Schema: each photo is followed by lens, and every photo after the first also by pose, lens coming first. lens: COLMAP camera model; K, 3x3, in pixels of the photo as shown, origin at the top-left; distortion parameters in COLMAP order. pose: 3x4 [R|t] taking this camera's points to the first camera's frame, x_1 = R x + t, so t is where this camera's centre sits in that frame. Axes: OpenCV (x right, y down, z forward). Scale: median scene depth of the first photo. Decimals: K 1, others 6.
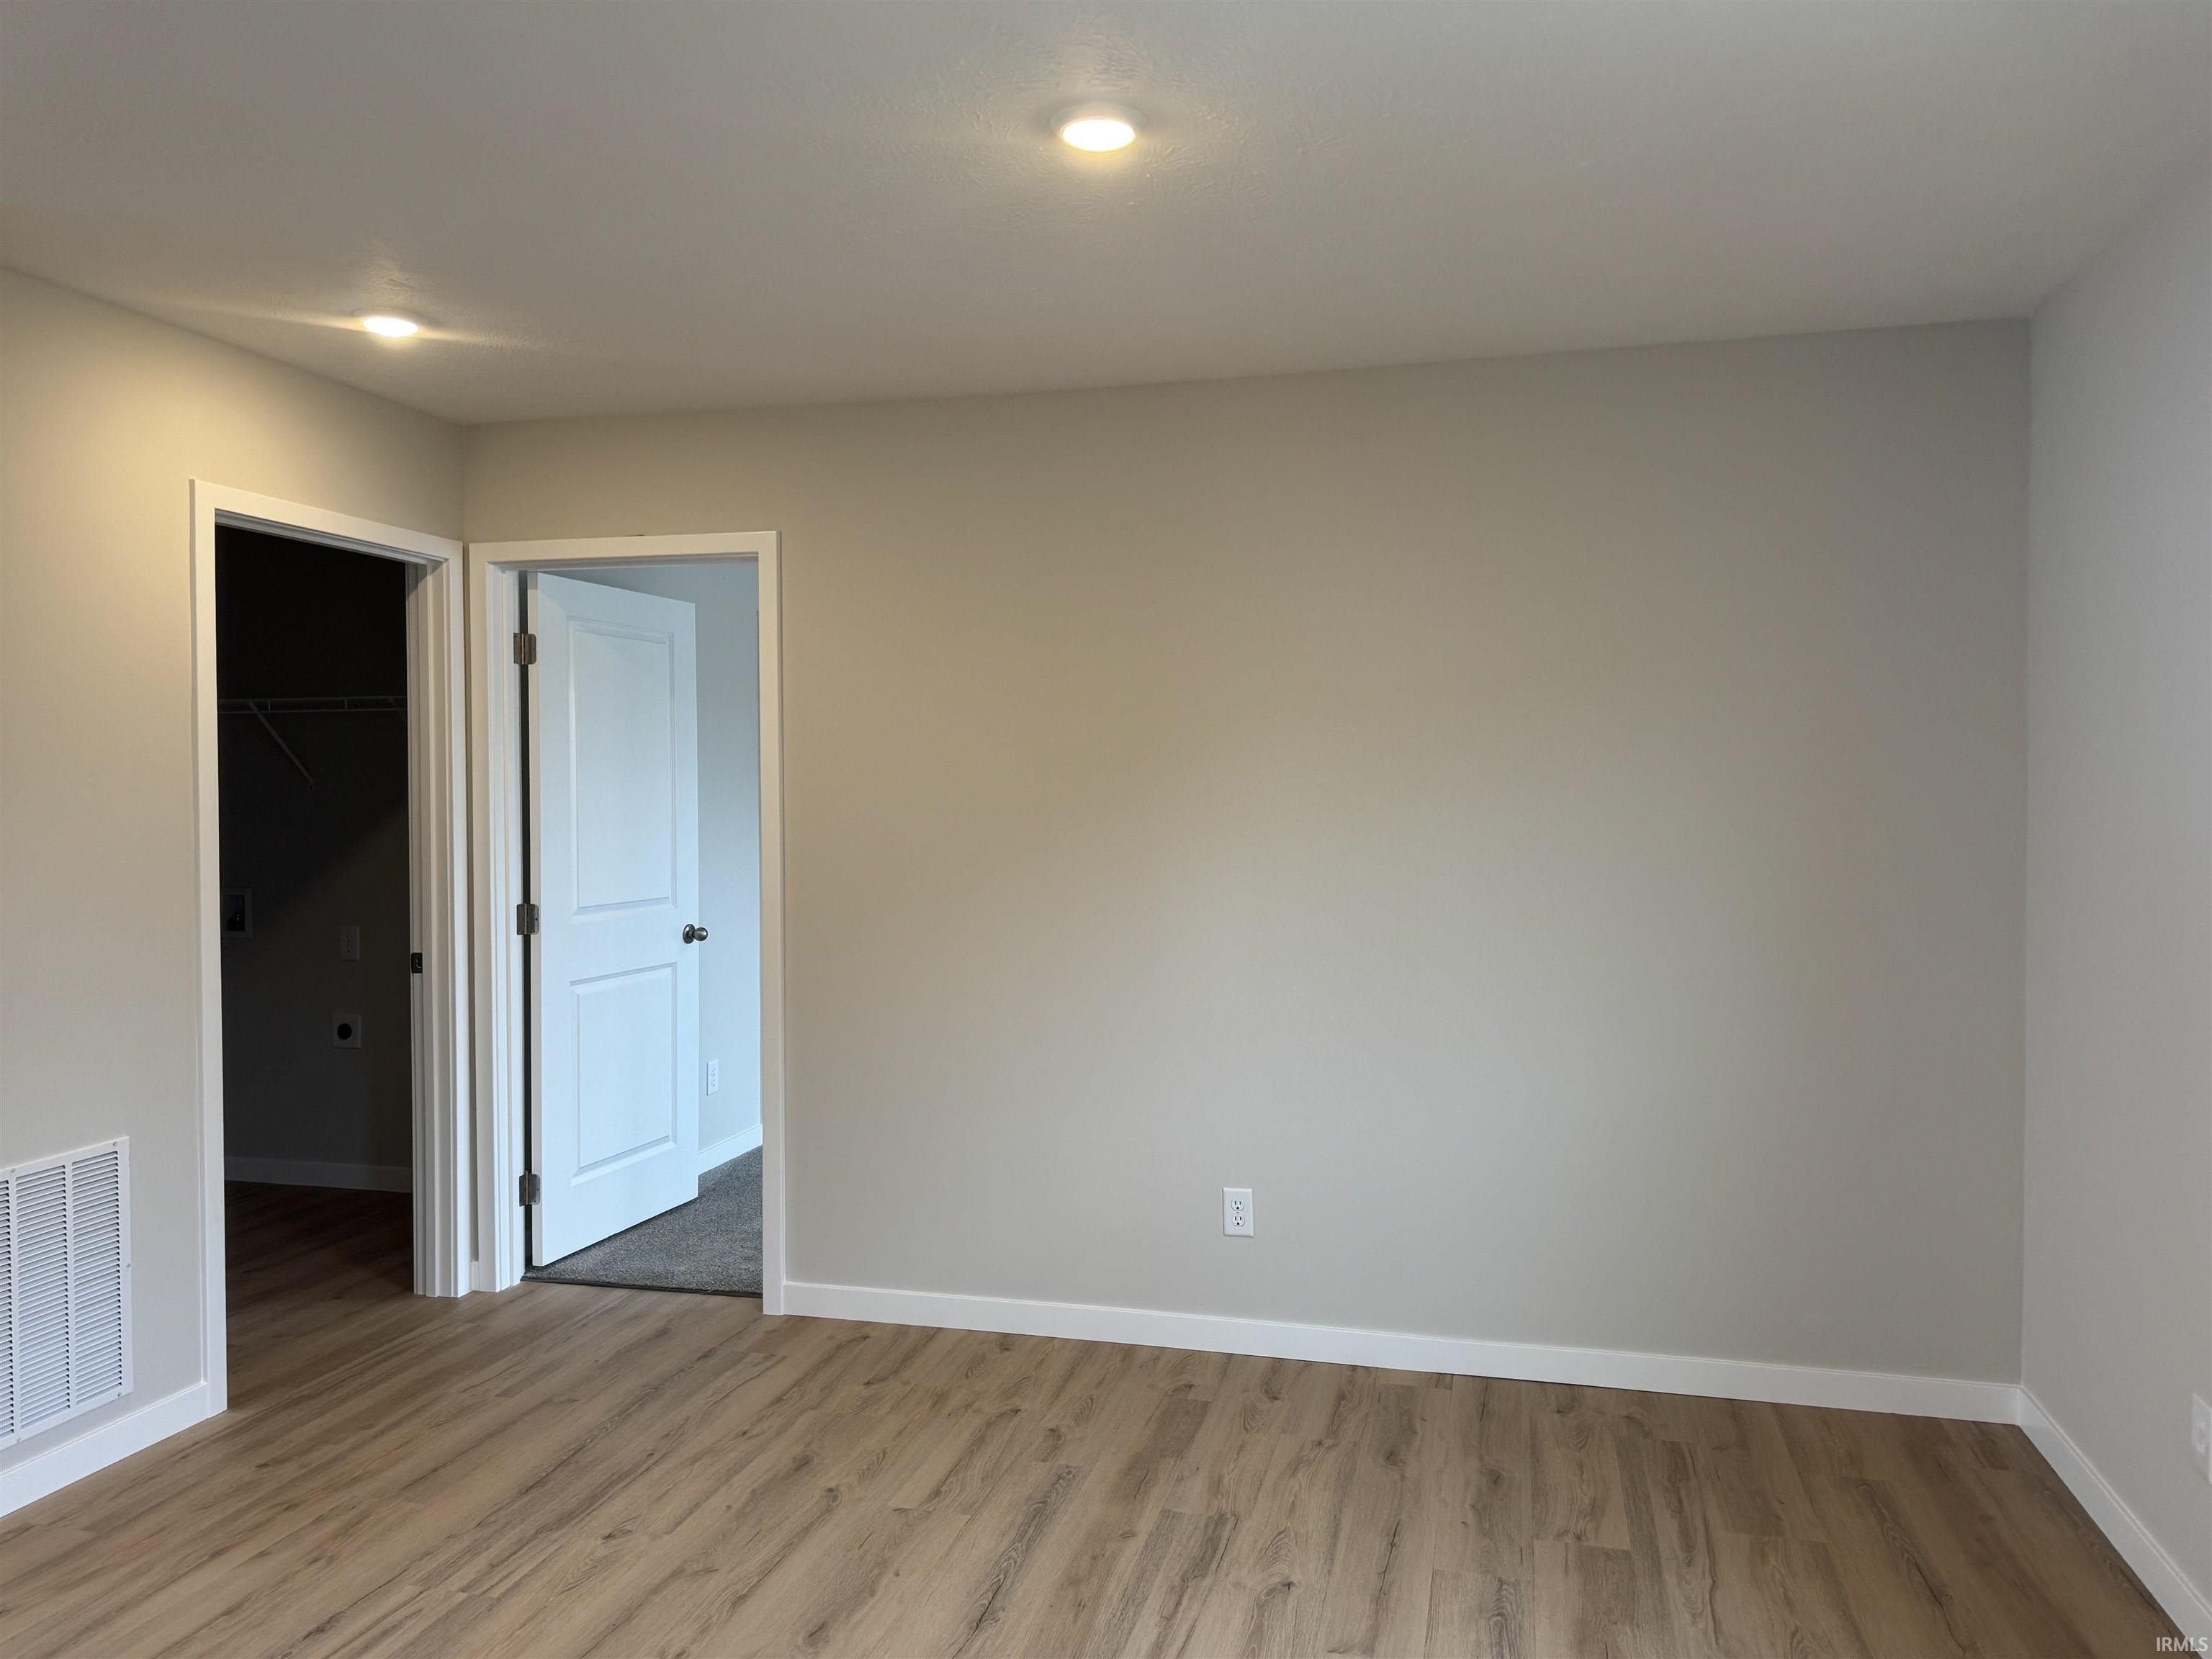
lens RADIAL K [[1613.0, 0, 1107.0], [0, 1613.0, 824.8], [0, 0, 1]] dist [0.088547, -0.094908]
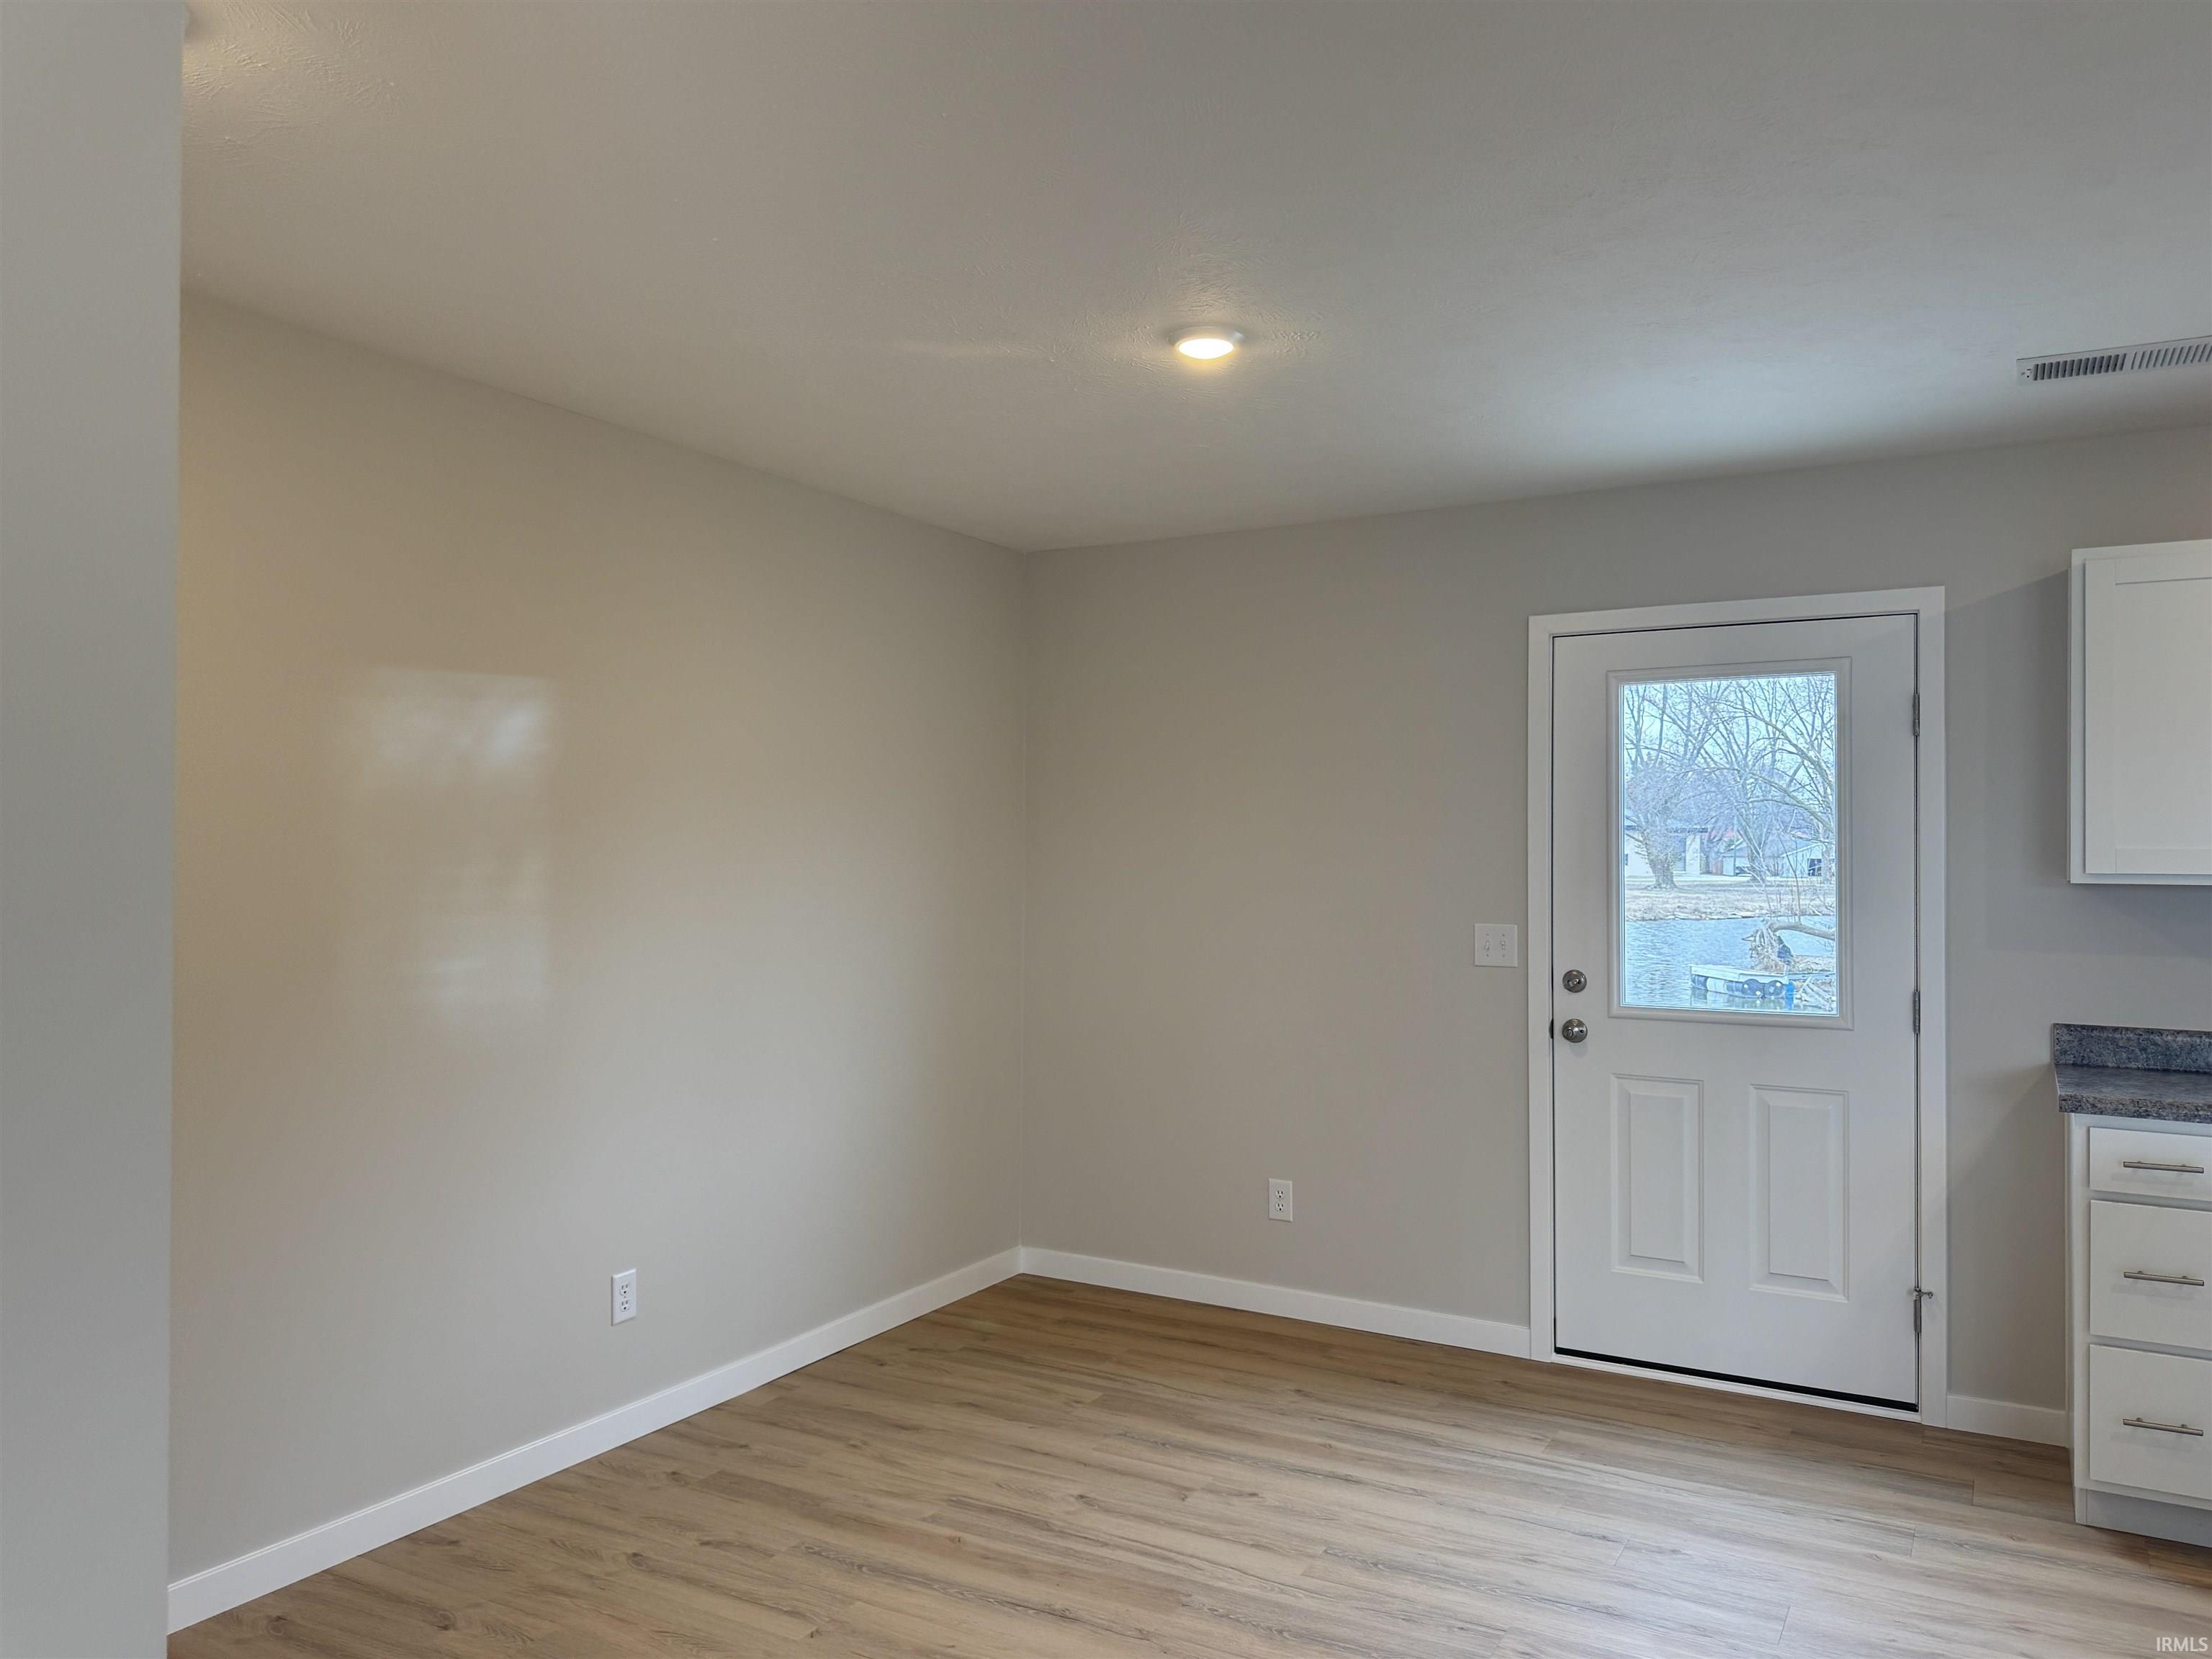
lens RADIAL K [[1613.0, 0, 1102.0], [0, 1613.0, 835.6], [0, 0, 1]] dist [0.088547, -0.094908]
pose [[0.269685, 0.005748, 0.962931, -0.947707], [0.016262, 0.999812, -0.010523, -0.026478], [-0.962811, 0.018497, 0.269541, 0.551014]]
